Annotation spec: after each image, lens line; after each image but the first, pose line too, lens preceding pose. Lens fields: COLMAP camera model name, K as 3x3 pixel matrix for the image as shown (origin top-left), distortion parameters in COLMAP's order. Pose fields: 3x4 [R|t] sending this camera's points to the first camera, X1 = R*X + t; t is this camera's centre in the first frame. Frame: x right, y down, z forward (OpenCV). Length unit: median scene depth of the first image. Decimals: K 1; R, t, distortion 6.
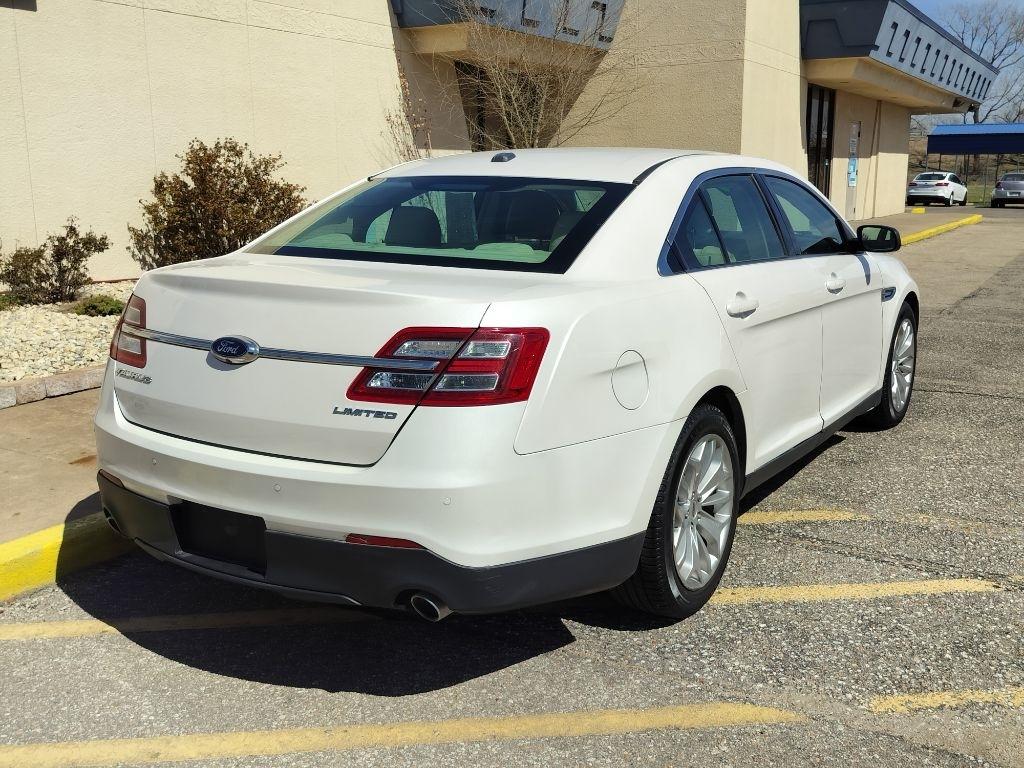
lens RADIAL K [[1046.5, 0, 516.6], [0, 1046.5, 383.0], [0, 0, 1]] dist [0.091817, -0.165993]
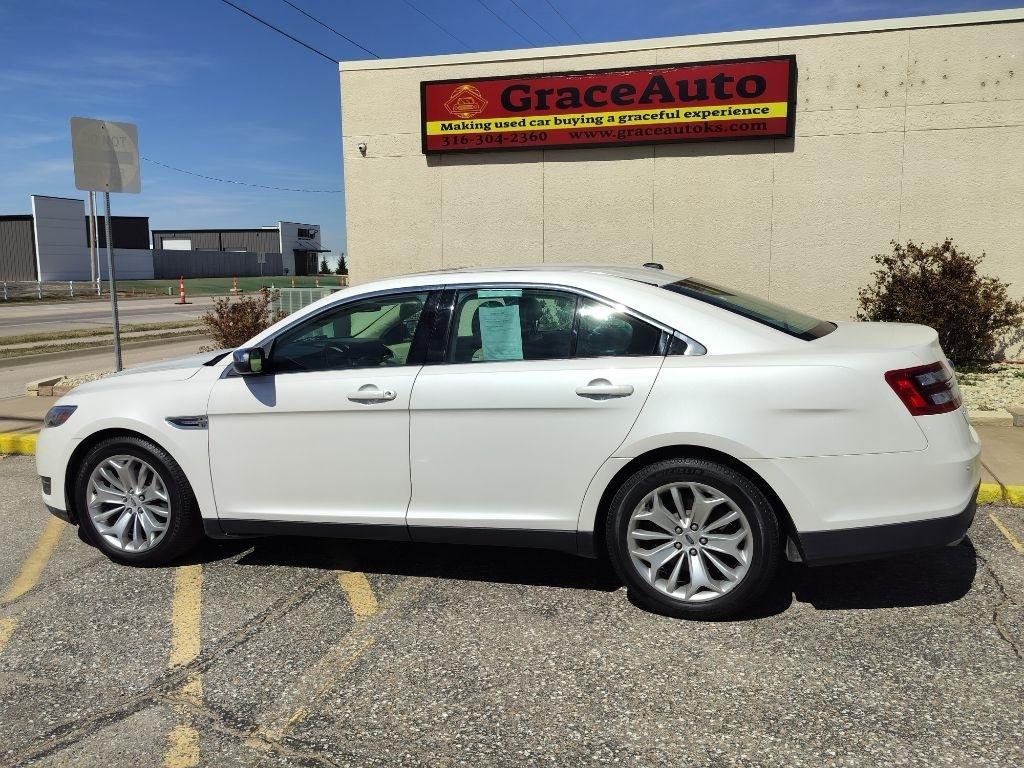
lens RADIAL K [[838.9, 0, 501.2], [0, 838.9, 383.7], [0, 0, 1]] dist [0.068031, -0.094483]
pose [[0.234450, 0.138960, -0.962145, 1.255718], [-0.184889, 0.978039, 0.096203, -0.228693], [0.954384, 0.155336, 0.254994, 0.978827]]
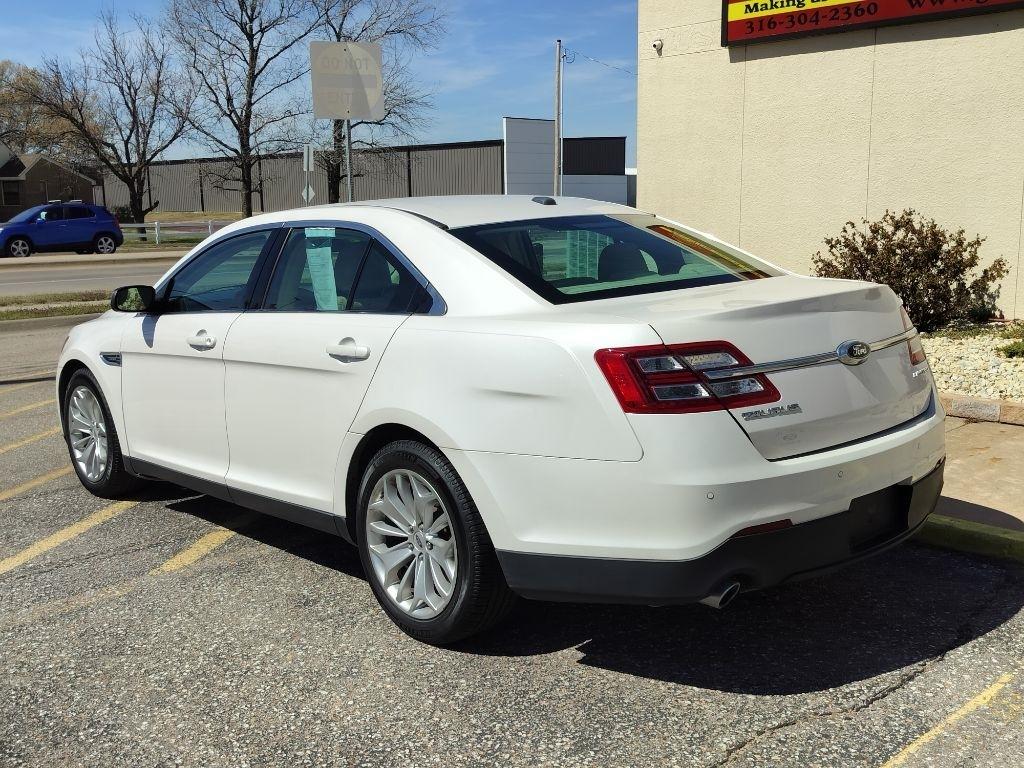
lens RADIAL K [[1057.6, 0, 501.2], [0, 1057.6, 384.5], [0, 0, 1]] dist [0.099399, -0.178323]
pose [[-0.294214, 0.175854, -0.939422, 1.279052], [-0.169835, 0.957663, 0.232459, -0.372174], [0.940529, 0.227940, -0.251892, 1.689507]]
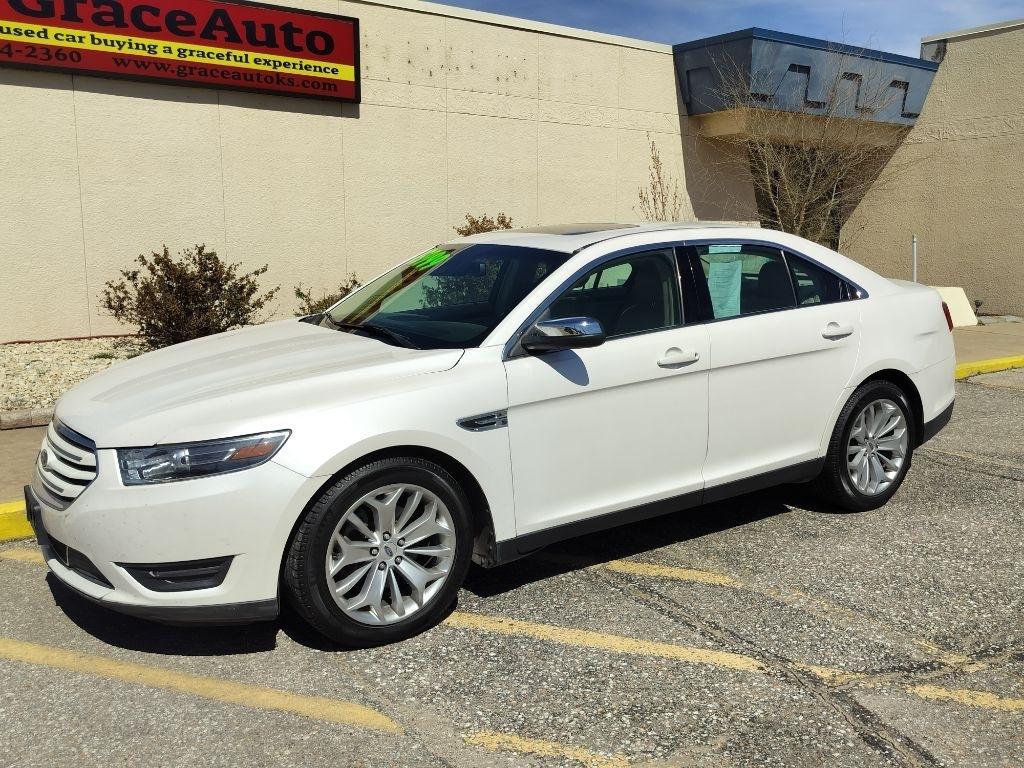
lens RADIAL K [[922.6, 0, 507.3], [0, 922.6, 386.8], [0, 0, 1]] dist [0.072070, -0.114540]
pose [[0.903367, 0.078859, -0.421556, 0.542924], [-0.095889, 0.995205, -0.019313, -0.026025], [0.418012, 0.057869, 0.906597, 0.098456]]
